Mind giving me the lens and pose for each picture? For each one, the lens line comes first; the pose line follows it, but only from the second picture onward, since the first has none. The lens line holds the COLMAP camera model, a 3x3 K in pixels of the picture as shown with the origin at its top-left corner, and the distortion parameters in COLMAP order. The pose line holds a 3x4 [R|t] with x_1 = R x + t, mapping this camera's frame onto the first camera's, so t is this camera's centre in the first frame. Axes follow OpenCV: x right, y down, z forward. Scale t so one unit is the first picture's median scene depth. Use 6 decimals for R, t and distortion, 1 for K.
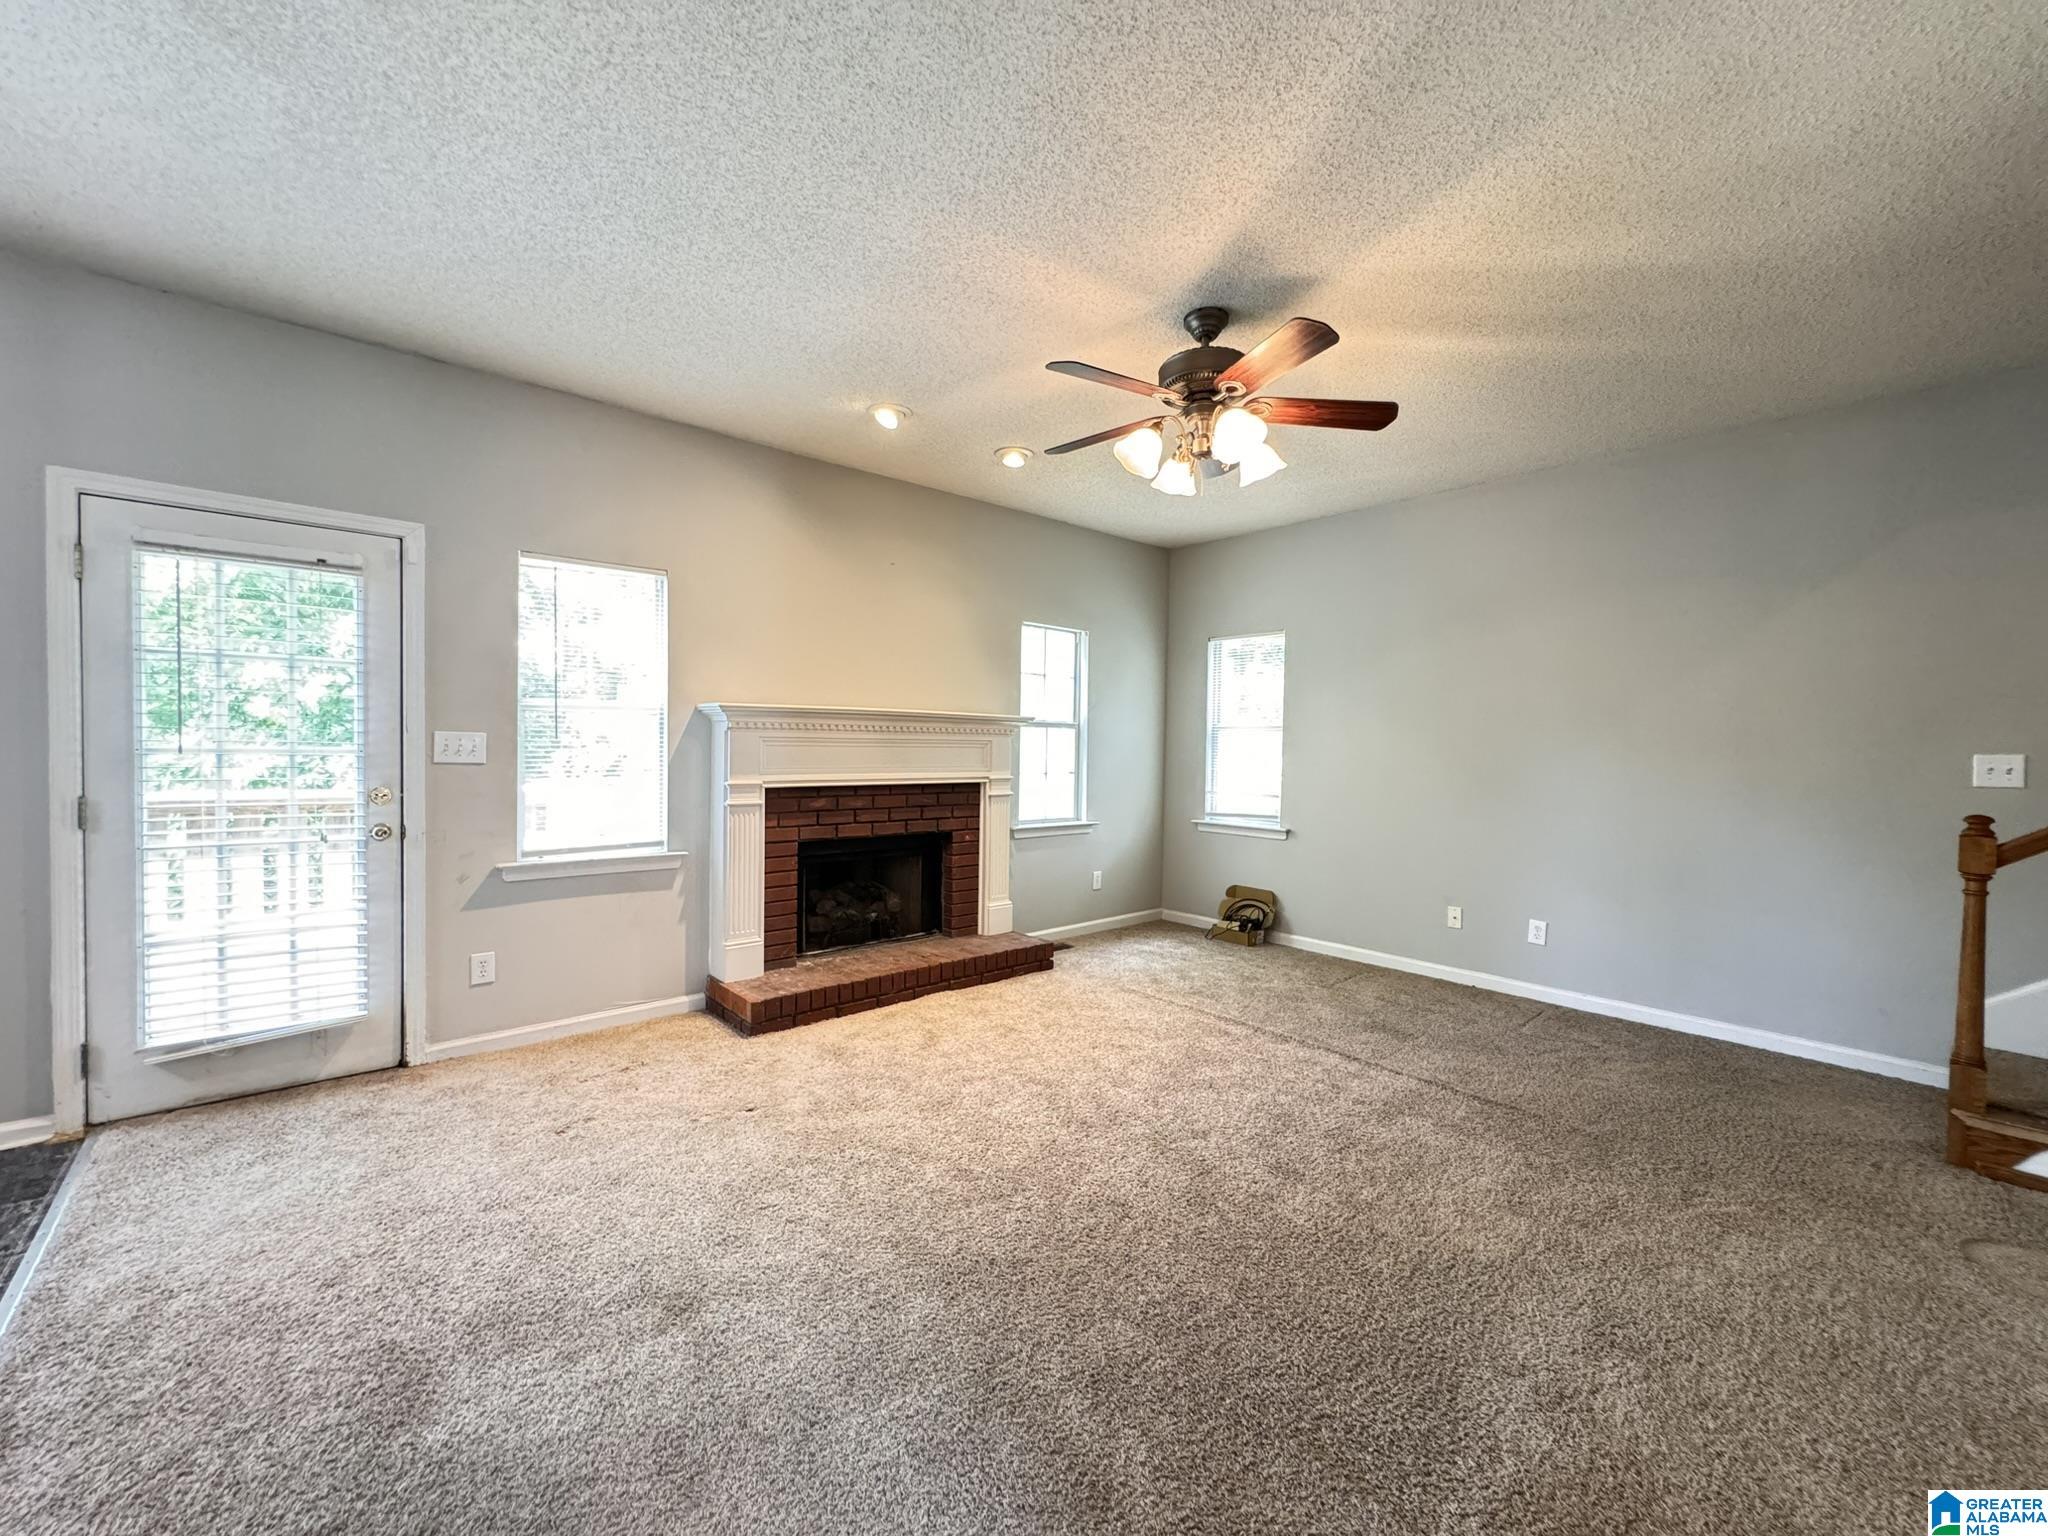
lens RADIAL K [[820.4, 0, 1024.0], [0, 820.4, 768.0], [0, 0, 1]] dist [-0.000231, 0.000055]
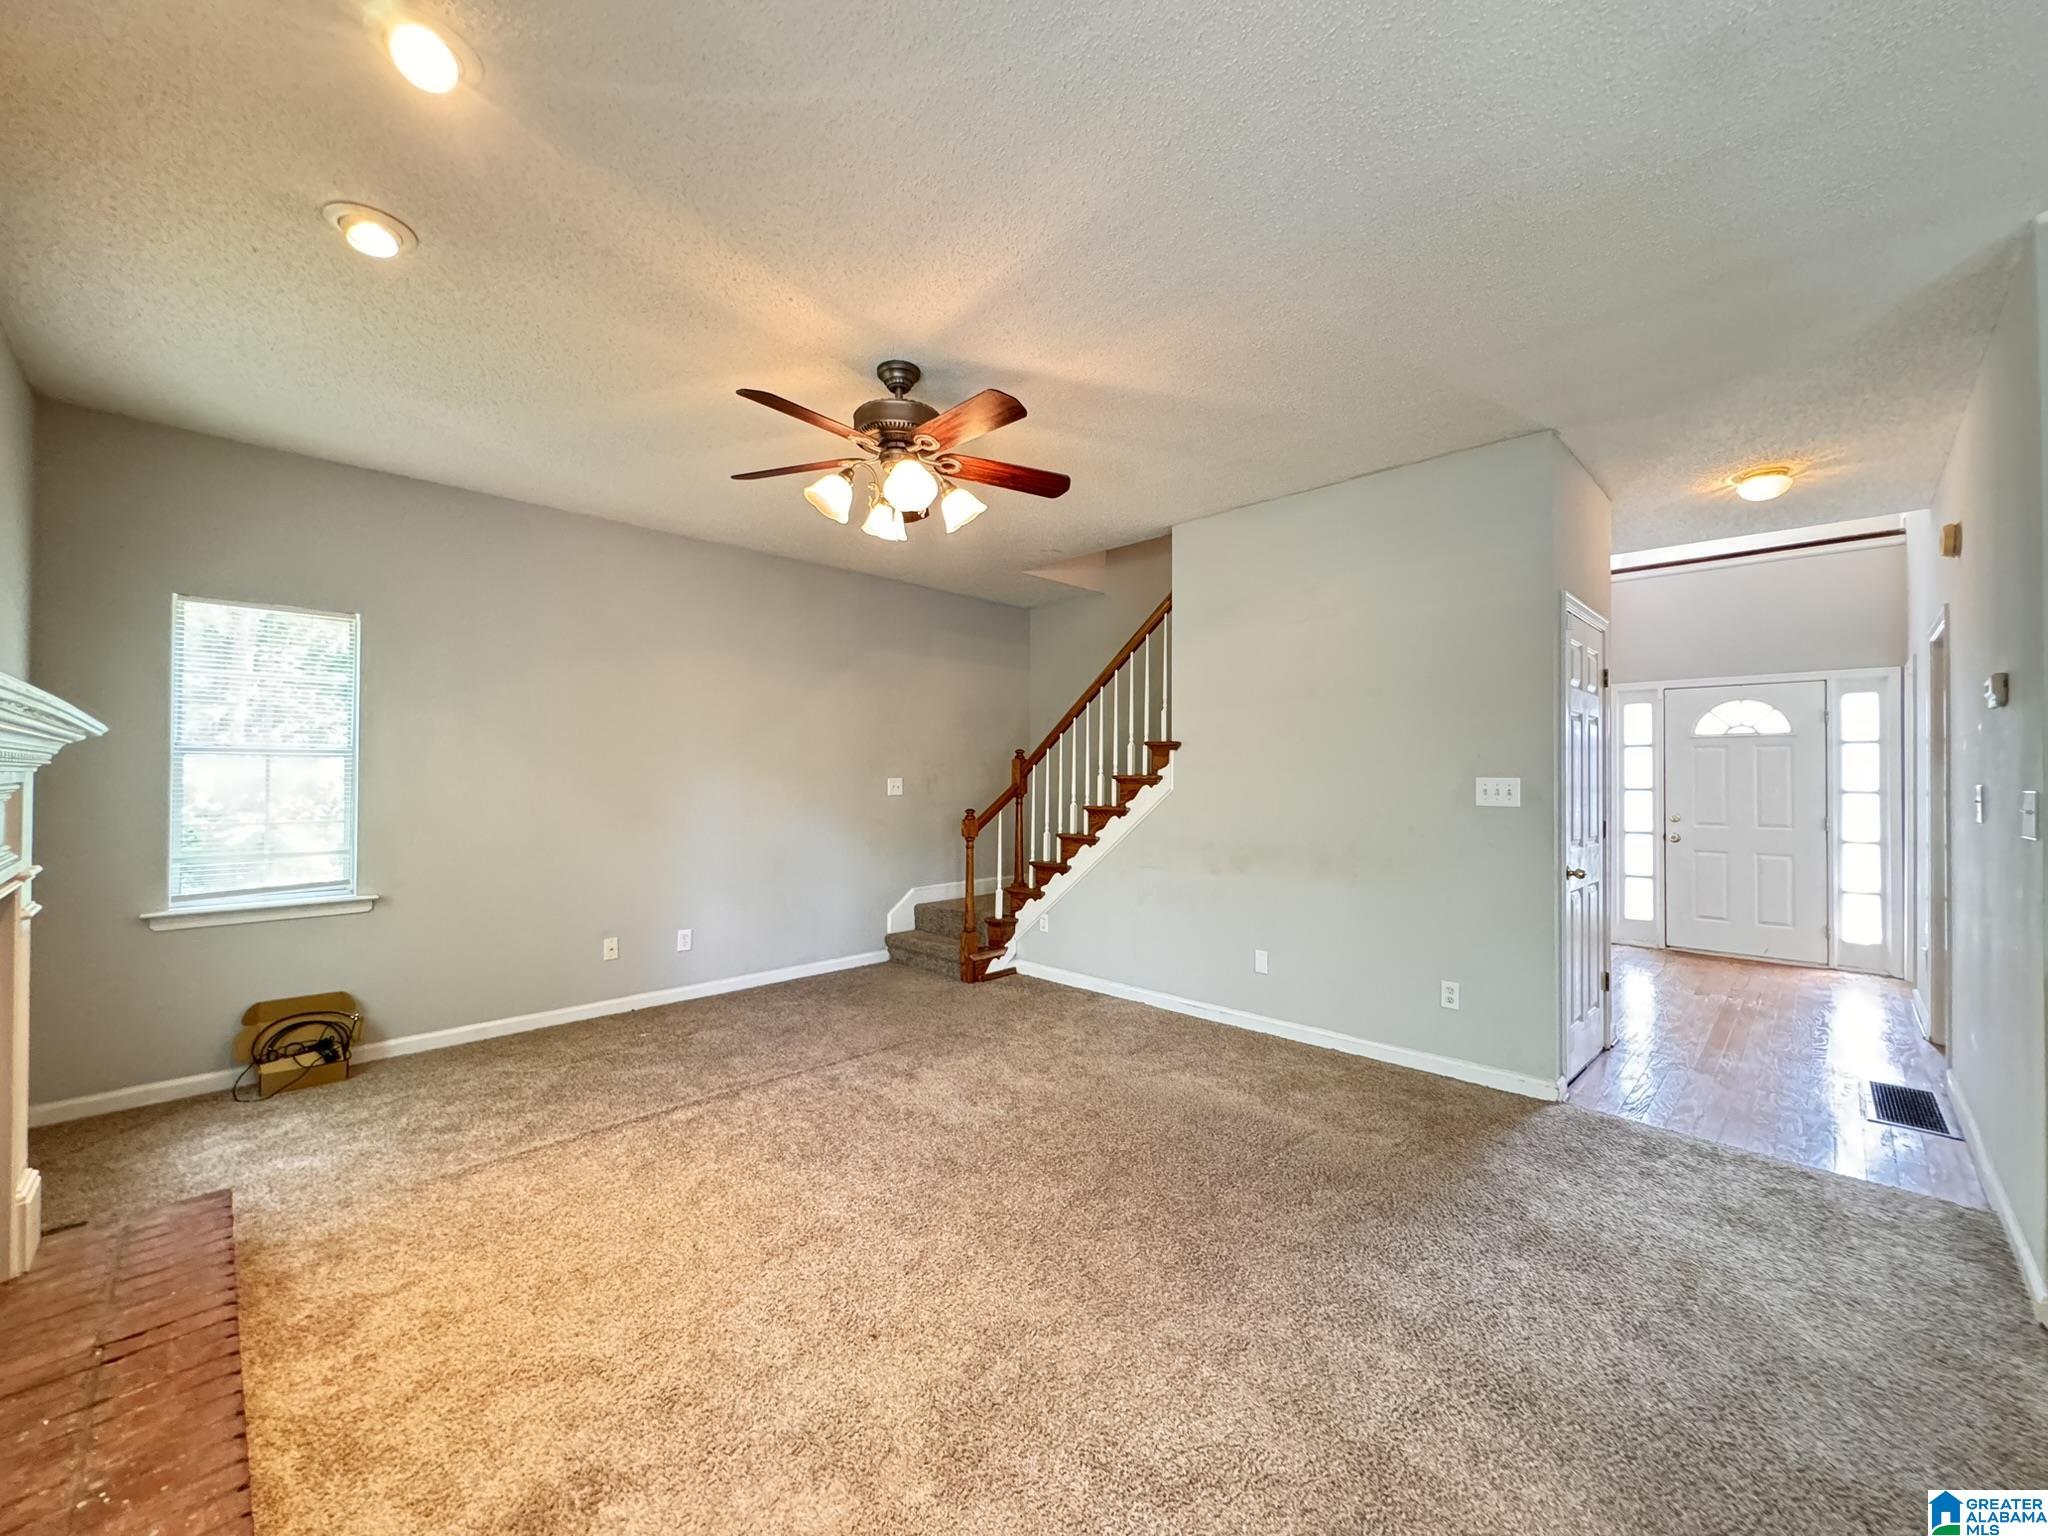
lens RADIAL K [[812.7, 0, 1024.2], [0, 812.7, 767.9], [0, 0, 1]] dist [0.000197, -0.000299]
pose [[-0.062265, -0.007970, 0.998028, -0.542144], [0.024701, 0.999650, 0.009524, -0.038385], [-0.997754, 0.025245, -0.062046, 0.616119]]
